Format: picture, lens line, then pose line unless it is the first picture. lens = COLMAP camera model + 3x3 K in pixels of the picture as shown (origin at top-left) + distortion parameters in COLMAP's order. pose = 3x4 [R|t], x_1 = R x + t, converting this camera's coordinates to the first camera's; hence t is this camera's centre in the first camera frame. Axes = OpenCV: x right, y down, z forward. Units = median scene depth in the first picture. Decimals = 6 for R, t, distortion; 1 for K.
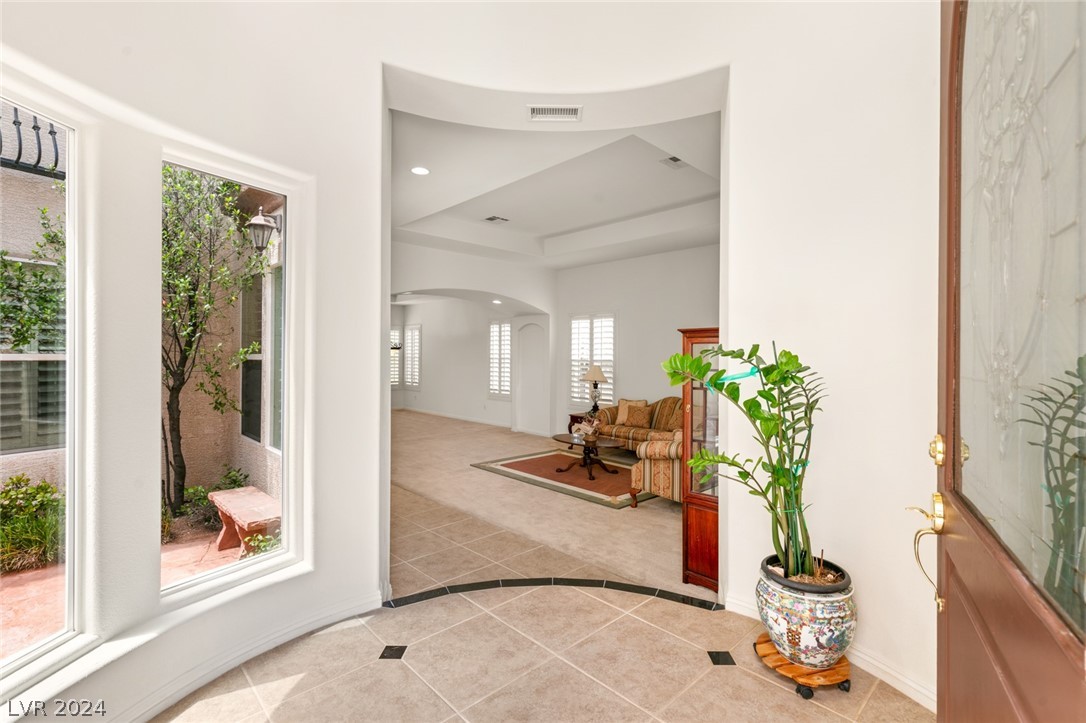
lens RADIAL K [[506.9, 0, 543.0], [0, 506.9, 361.5], [0, 0, 1]] dist [0.002921, 0.000284]
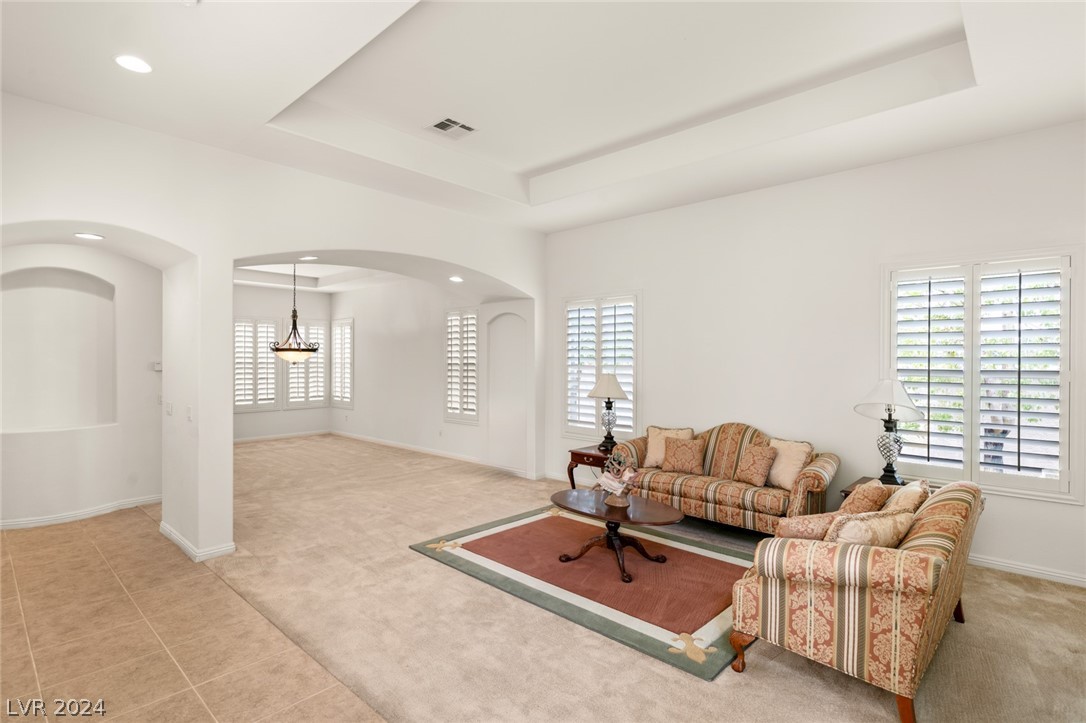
lens RADIAL K [[537.9, 0, 543.0], [0, 537.9, 361.5], [0, 0, 1]] dist [0.001629, -0.000055]
pose [[0.998034, -0.005292, 0.062455, -0.025910], [0.005975, 0.999924, -0.010755, -0.001127], [-0.062393, 0.011107, 0.997990, 0.347692]]
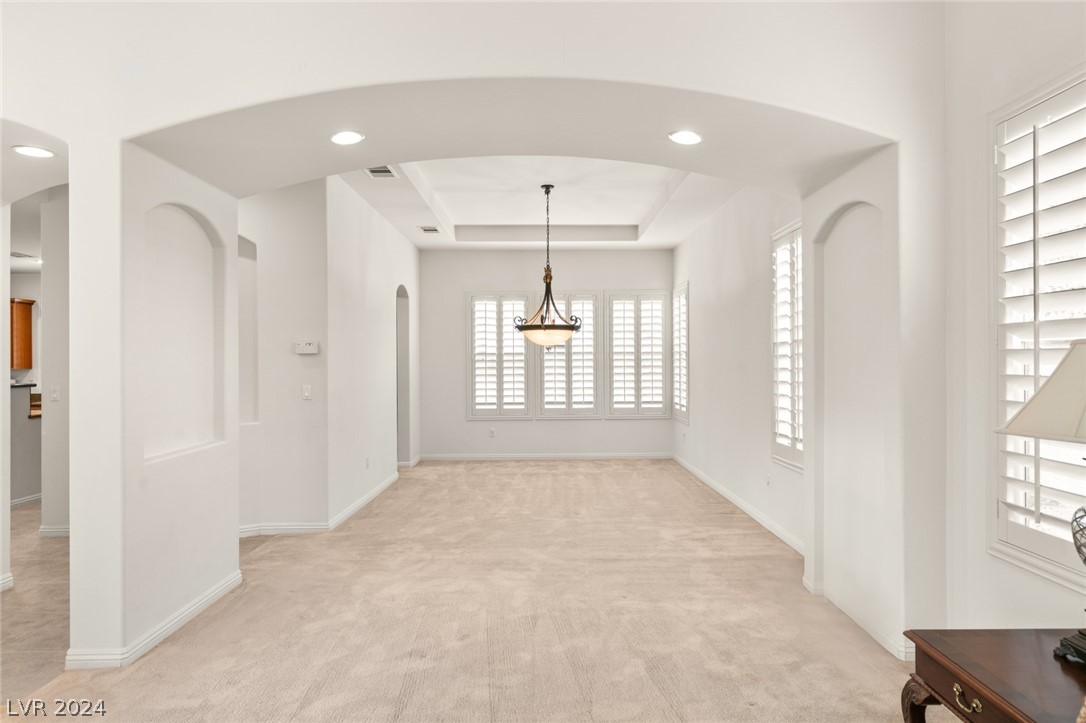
lens RADIAL K [[649.1, 0, 543.0], [0, 649.1, 361.5], [0, 0, 1]] dist [0.003990, 0.001459]
pose [[0.730900, -0.009303, -0.682421, 0.115299], [-0.002804, 0.999858, -0.016634, 0.018537], [0.682479, 0.014071, 0.730770, 0.801717]]
